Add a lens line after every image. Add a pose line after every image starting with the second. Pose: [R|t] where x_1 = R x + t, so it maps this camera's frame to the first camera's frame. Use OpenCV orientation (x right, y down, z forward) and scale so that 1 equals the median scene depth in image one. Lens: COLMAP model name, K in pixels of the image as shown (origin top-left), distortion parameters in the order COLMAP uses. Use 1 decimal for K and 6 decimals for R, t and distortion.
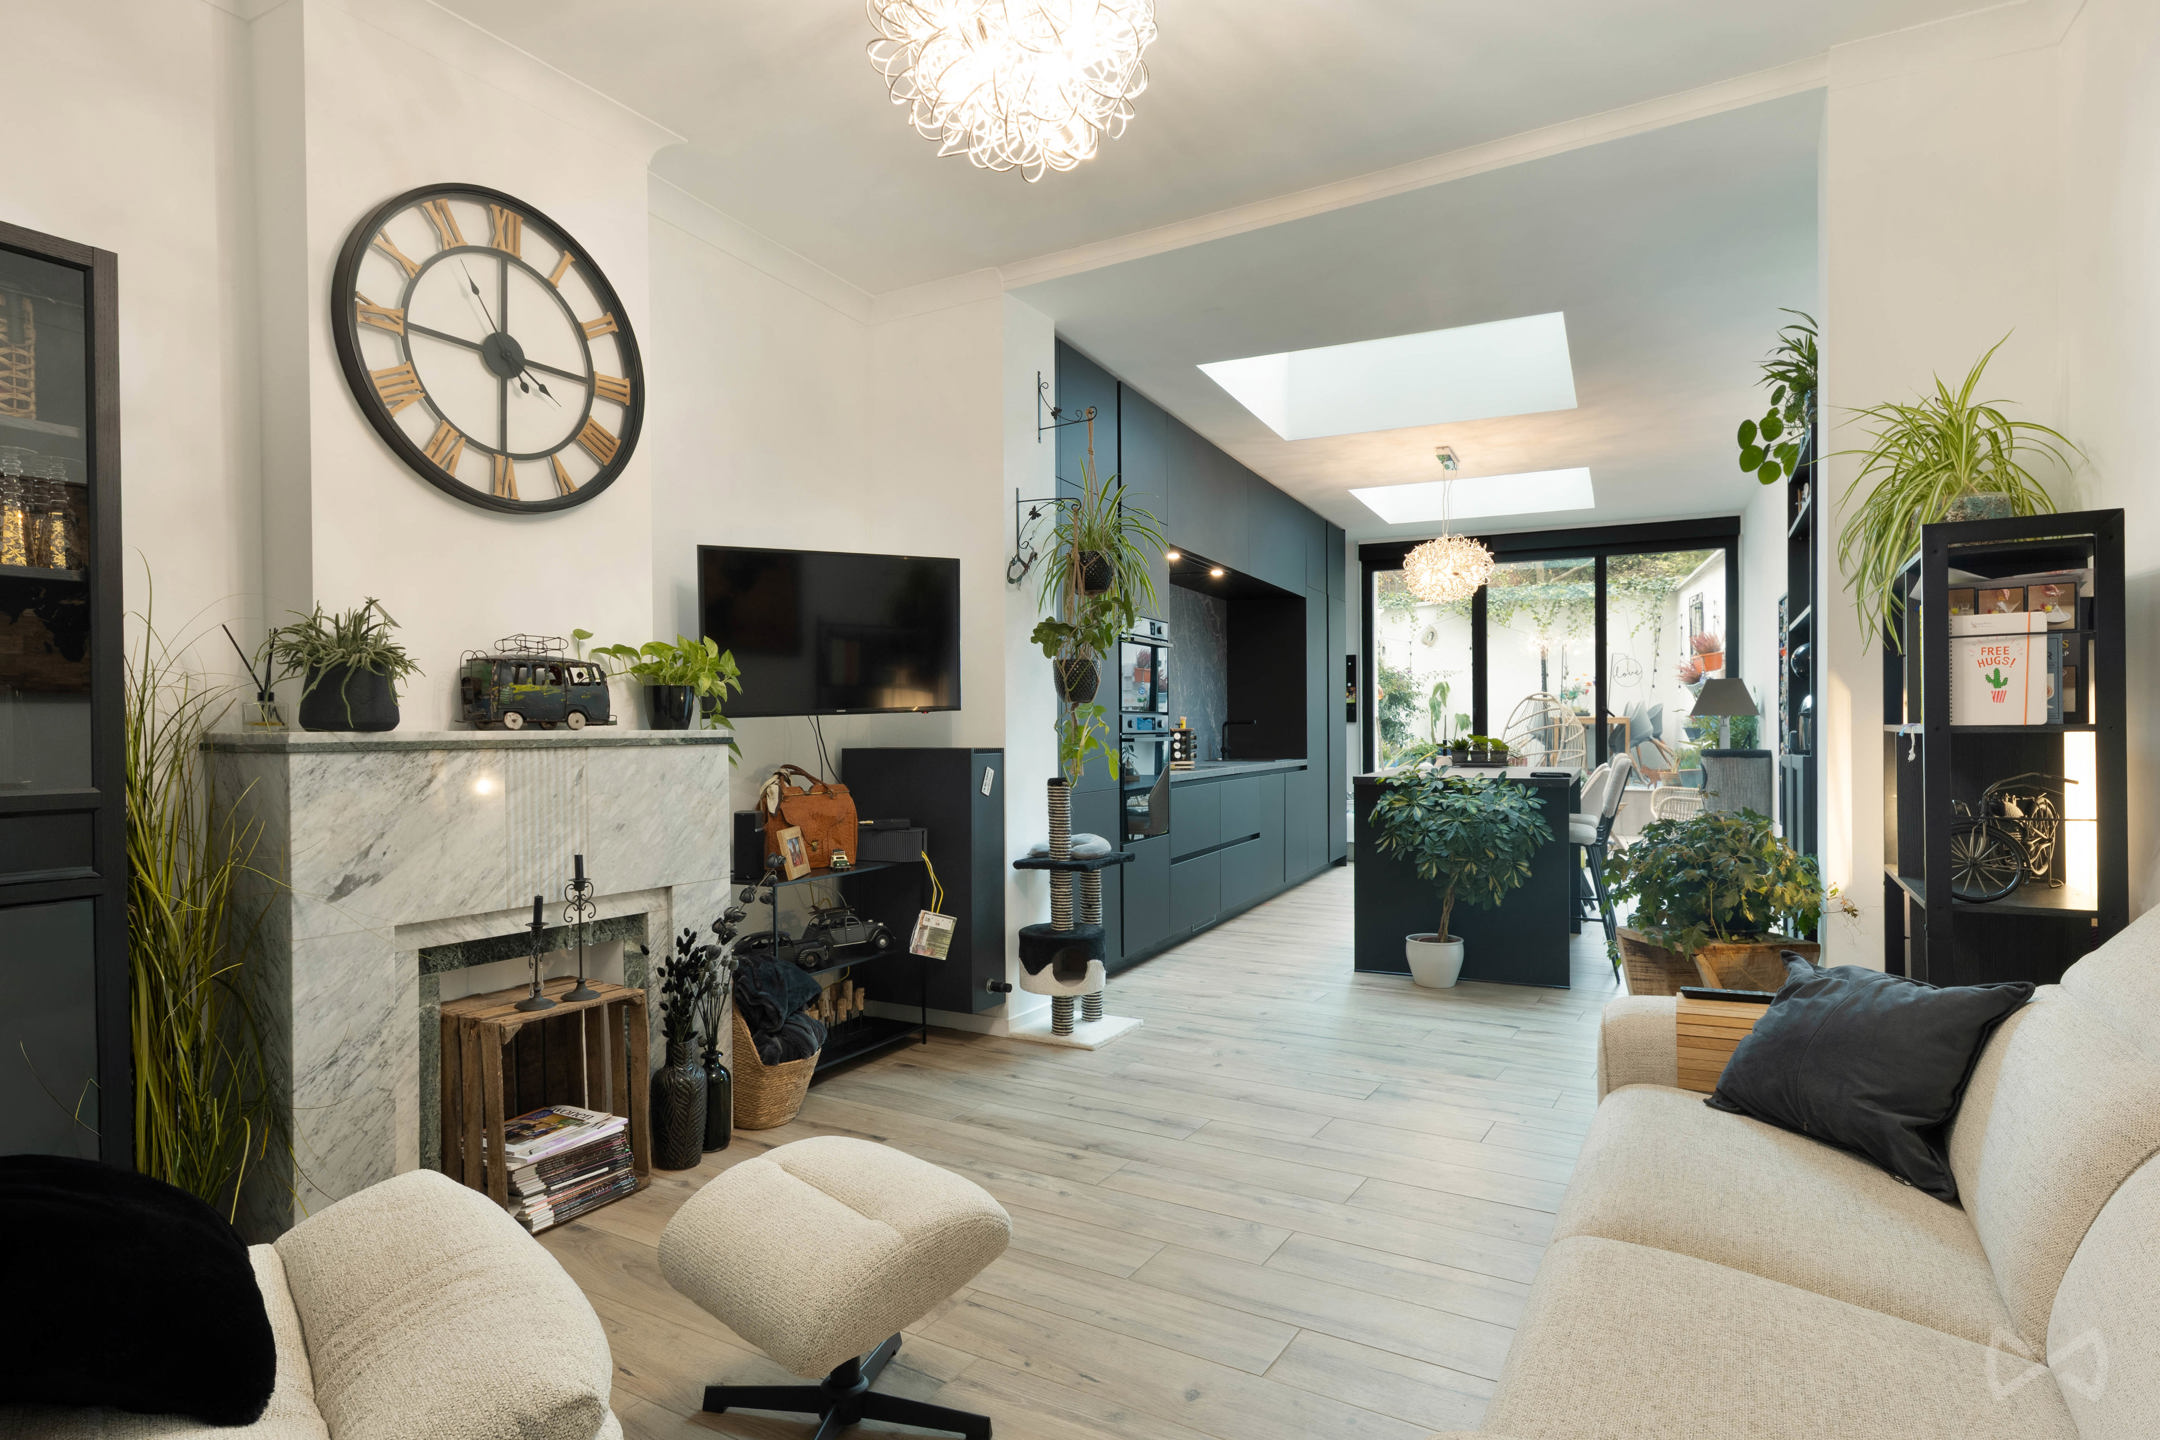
lens RADIAL K [[1115.7, 0, 1081.4], [0, 1115.7, 723.9], [0, 0, 1]] dist [0.000403, 0.001013]
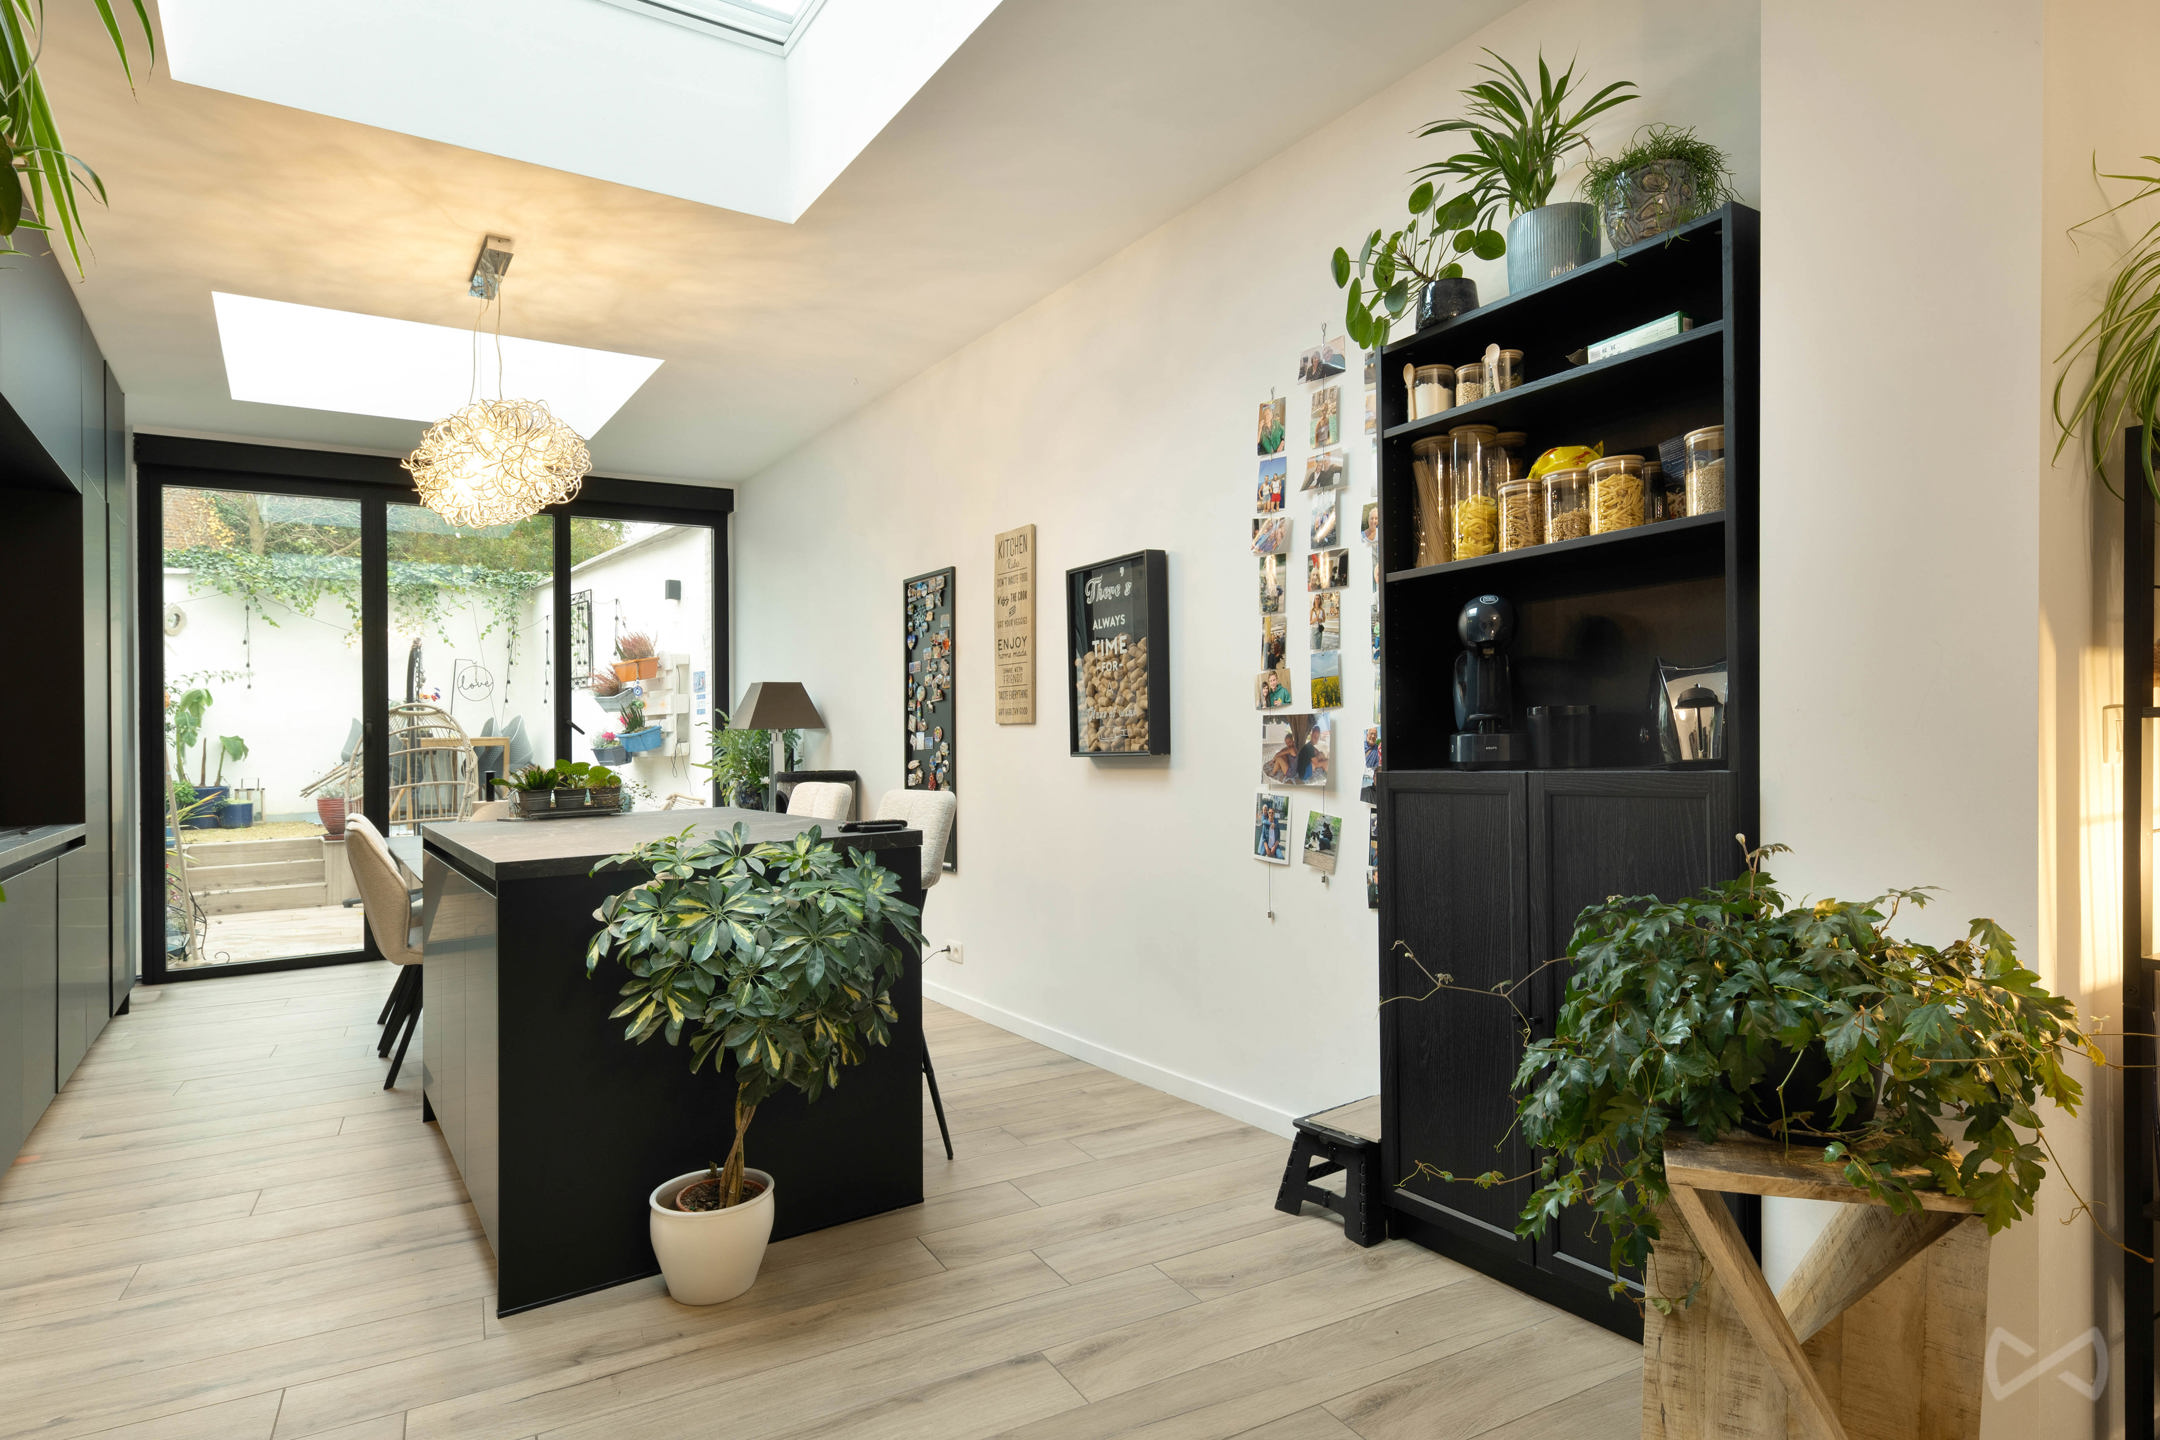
lens RADIAL K [[1115.7, 0, 1077.4], [0, 1115.7, 729.8], [0, 0, 1]] dist [0.000403, 0.001013]
pose [[0.490107, -0.006603, 0.871637, -0.014697], [0.020267, 0.999787, -0.003821, 0.001679], [-0.871426, 0.019538, 0.490137, 0.483400]]
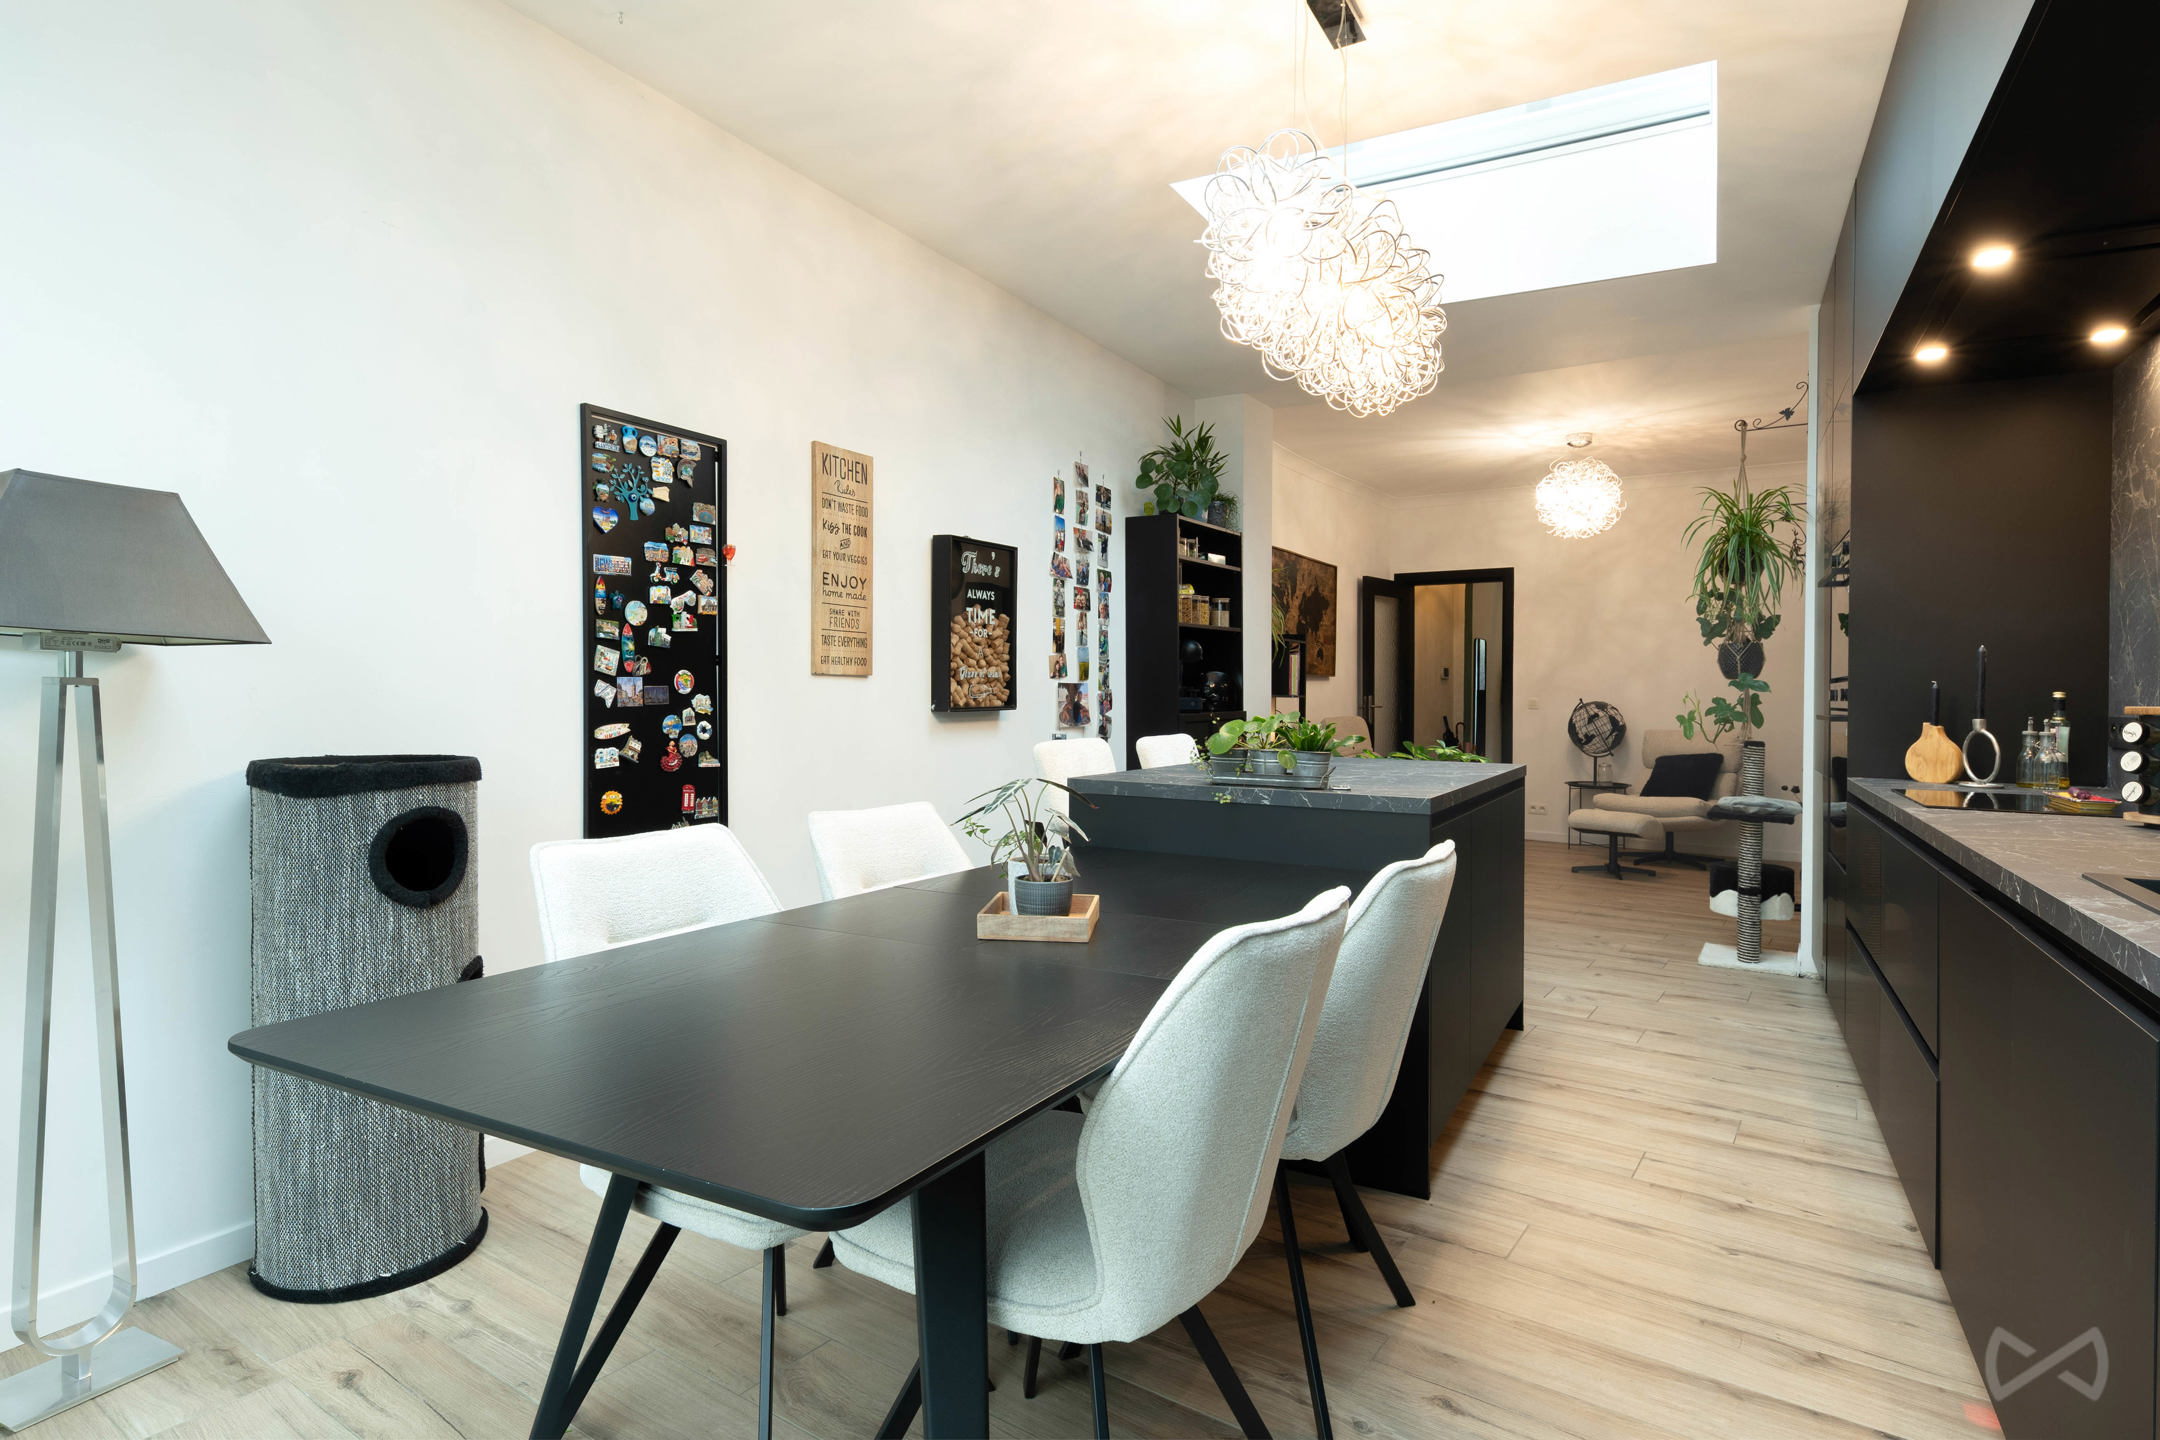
lens RADIAL K [[1115.7, 0, 1080.4], [0, 1115.7, 713.3], [0, 0, 1]] dist [0.000403, 0.001013]
pose [[-0.997574, -0.011504, 0.068650, 0.476829], [-0.010444, 0.999821, 0.015773, 0.004411], [-0.068819, 0.015018, -0.997516, 1.609685]]
